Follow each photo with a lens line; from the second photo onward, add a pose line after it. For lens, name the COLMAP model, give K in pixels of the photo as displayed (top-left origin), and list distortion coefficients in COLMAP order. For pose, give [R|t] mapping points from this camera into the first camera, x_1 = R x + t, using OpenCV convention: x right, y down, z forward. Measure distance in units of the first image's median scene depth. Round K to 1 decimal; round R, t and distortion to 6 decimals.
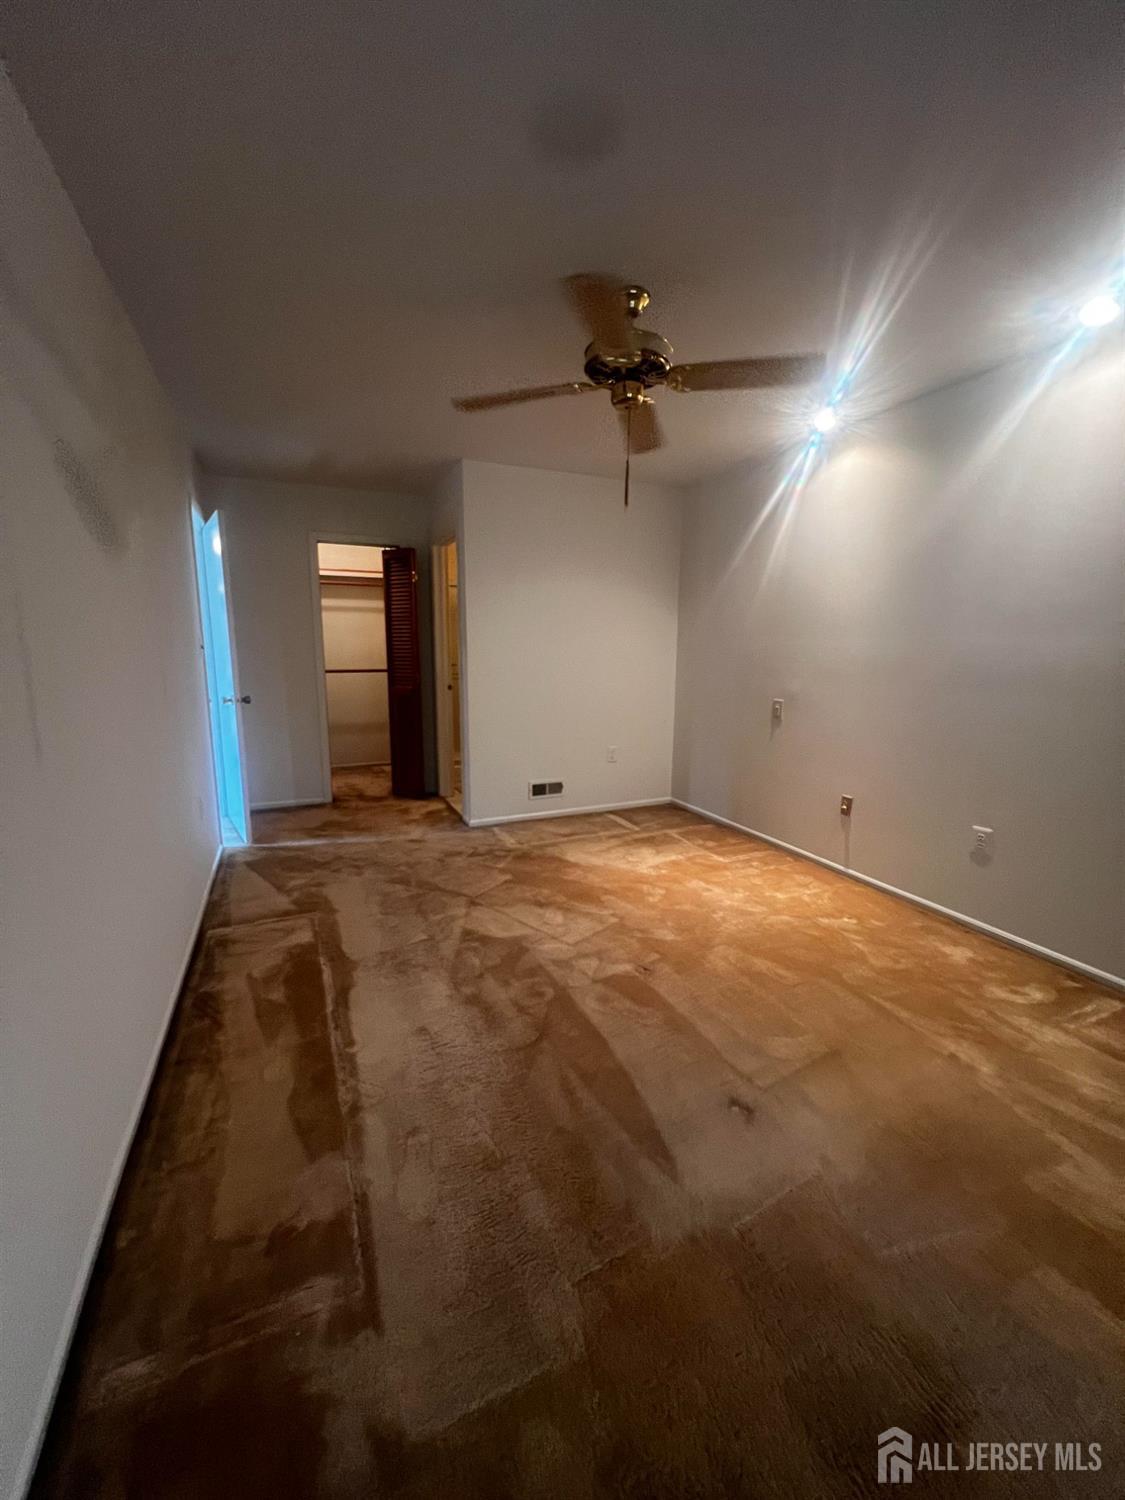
lens RADIAL K [[595.3, 0, 562.5], [0, 595.3, 750.0], [0, 0, 1]] dist [0.000417, 0.000001]
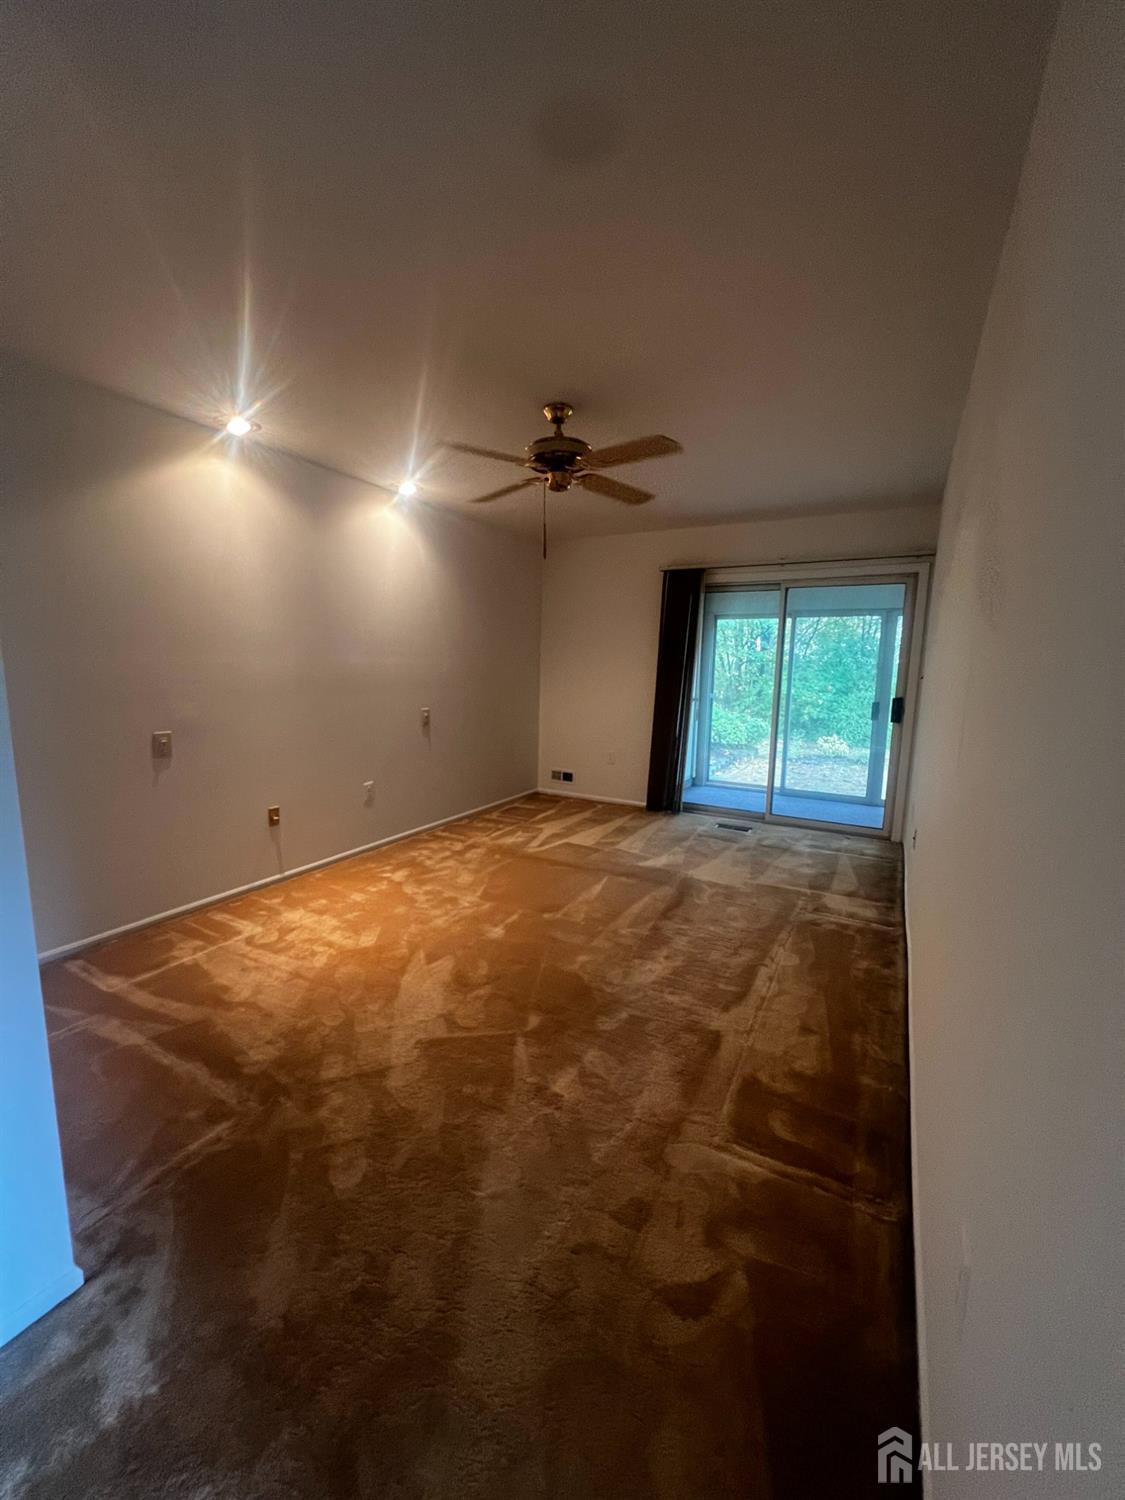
lens RADIAL K [[595.3, 0, 562.5], [0, 595.3, 750.0], [0, 0, 1]] dist [0.000417, 0.000001]
pose [[-0.595653, -0.128873, 0.792836, -0.615934], [0.122803, 0.960831, 0.248441, -0.208939], [-0.793799, 0.245347, -0.556496, 1.126697]]
